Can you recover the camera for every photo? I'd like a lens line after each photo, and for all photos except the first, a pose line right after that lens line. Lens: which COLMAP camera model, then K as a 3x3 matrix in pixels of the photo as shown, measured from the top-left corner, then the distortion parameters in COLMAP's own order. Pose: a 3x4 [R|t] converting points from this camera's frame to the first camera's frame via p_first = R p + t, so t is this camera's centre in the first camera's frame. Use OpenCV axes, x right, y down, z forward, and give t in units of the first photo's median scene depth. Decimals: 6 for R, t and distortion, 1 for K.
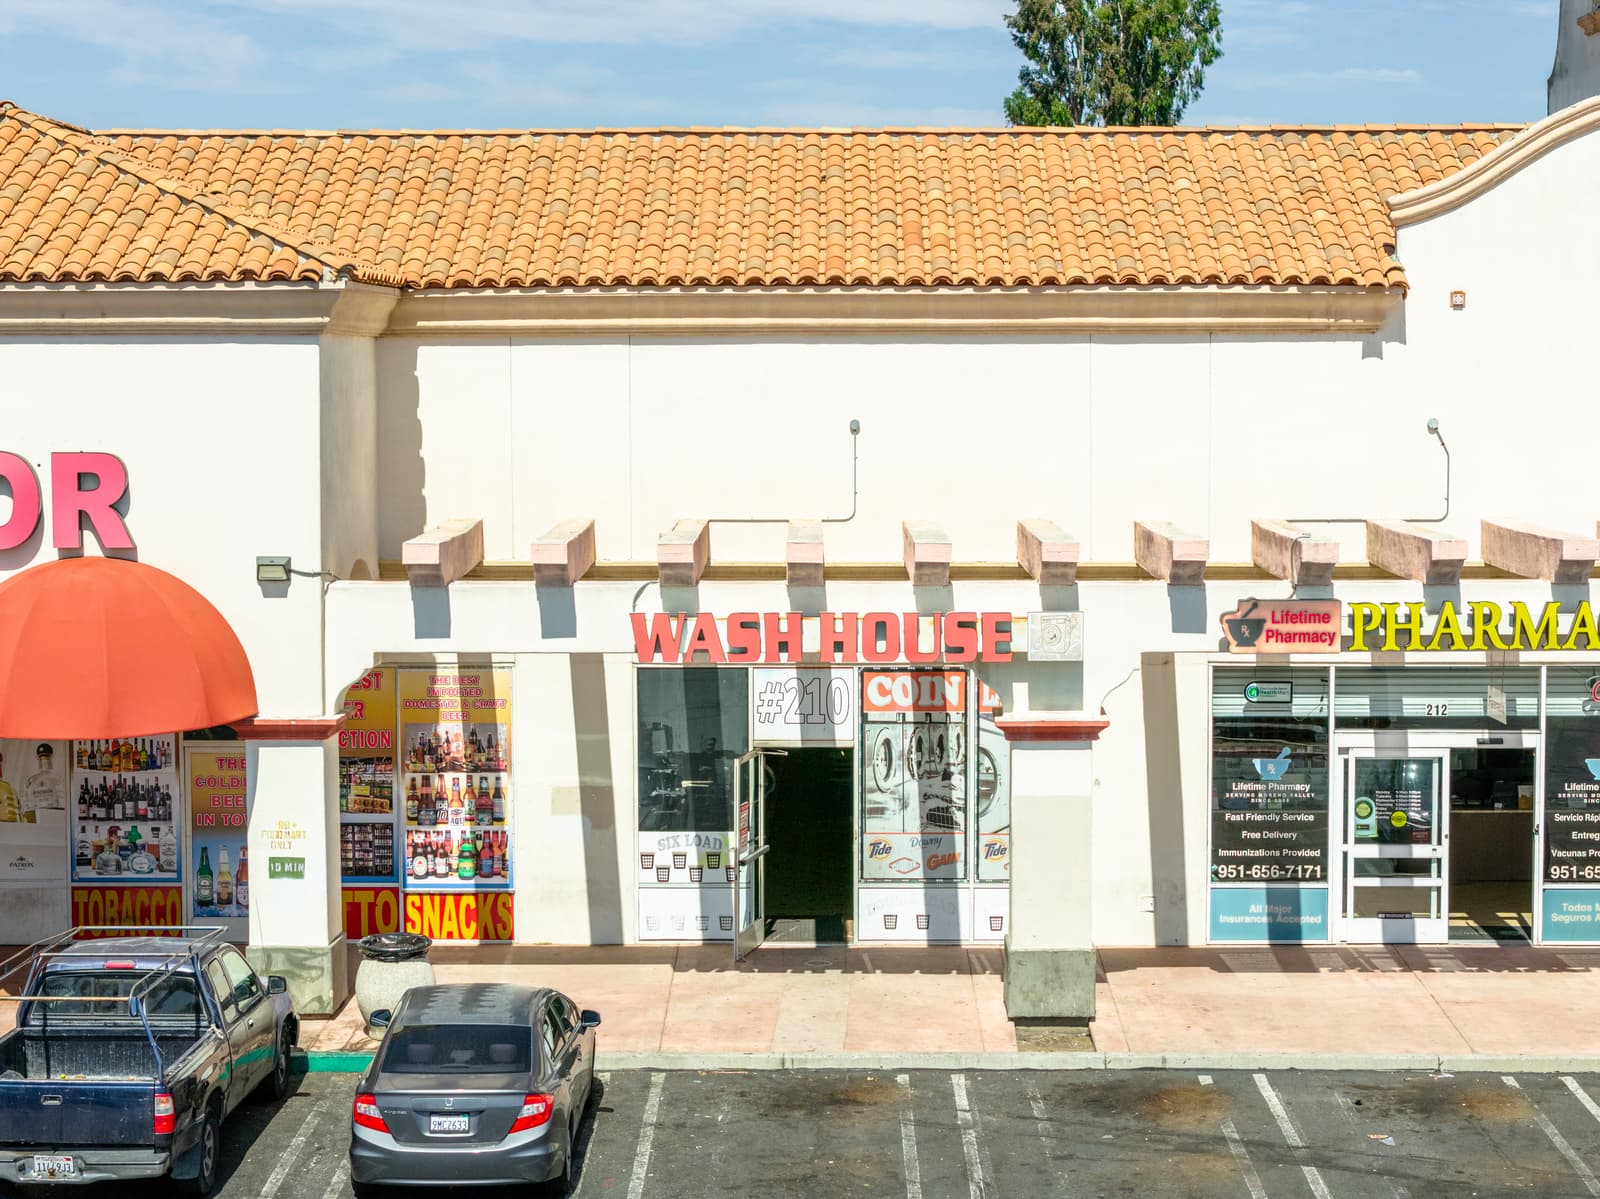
lens RADIAL K [[2756.1, 0, 802.0], [0, 2756.1, 593.6], [0, 0, 1]] dist [0.033404, 0.000000]
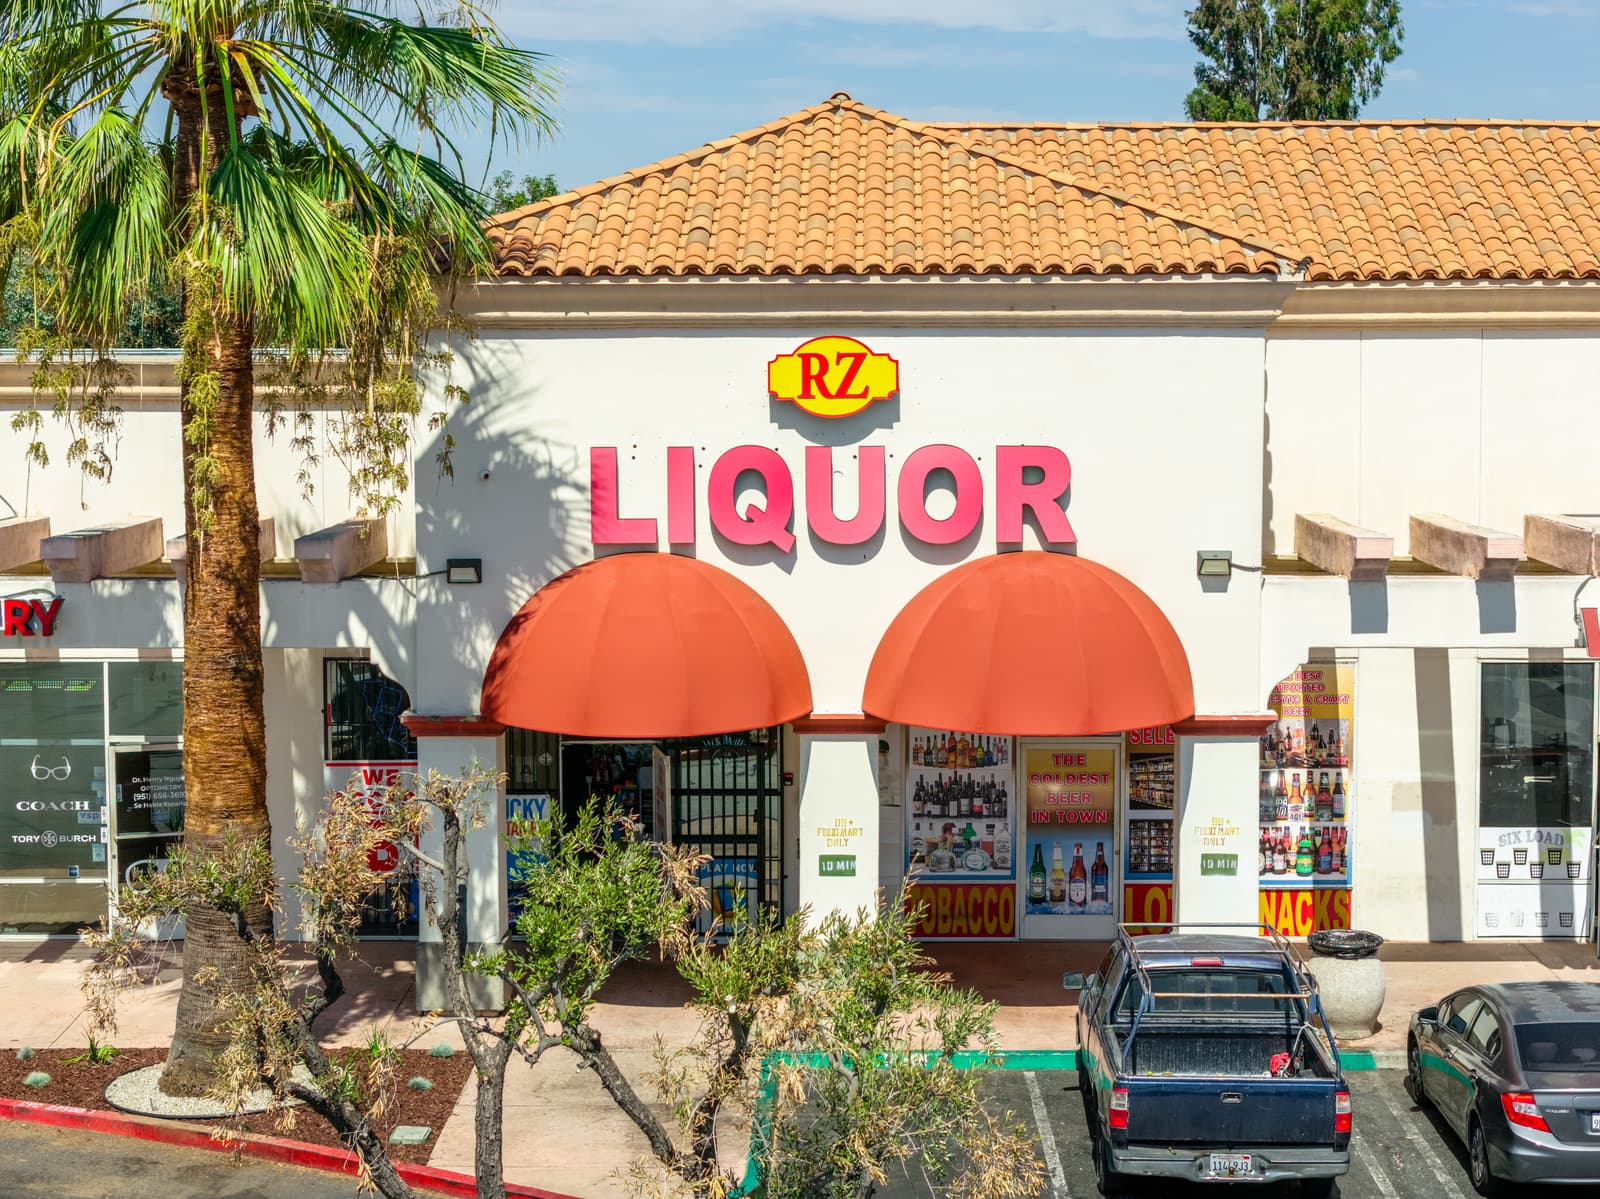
lens RADIAL K [[2756.1, 0, 800.8], [0, 2756.1, 597.7], [0, 0, 1]] dist [0.033404, 0.000000]
pose [[0.999638, -0.001326, 0.026890, -0.330776], [0.001254, 0.999996, 0.002689, 0.000428], [-0.026894, -0.002655, 0.999635, 0.010380]]
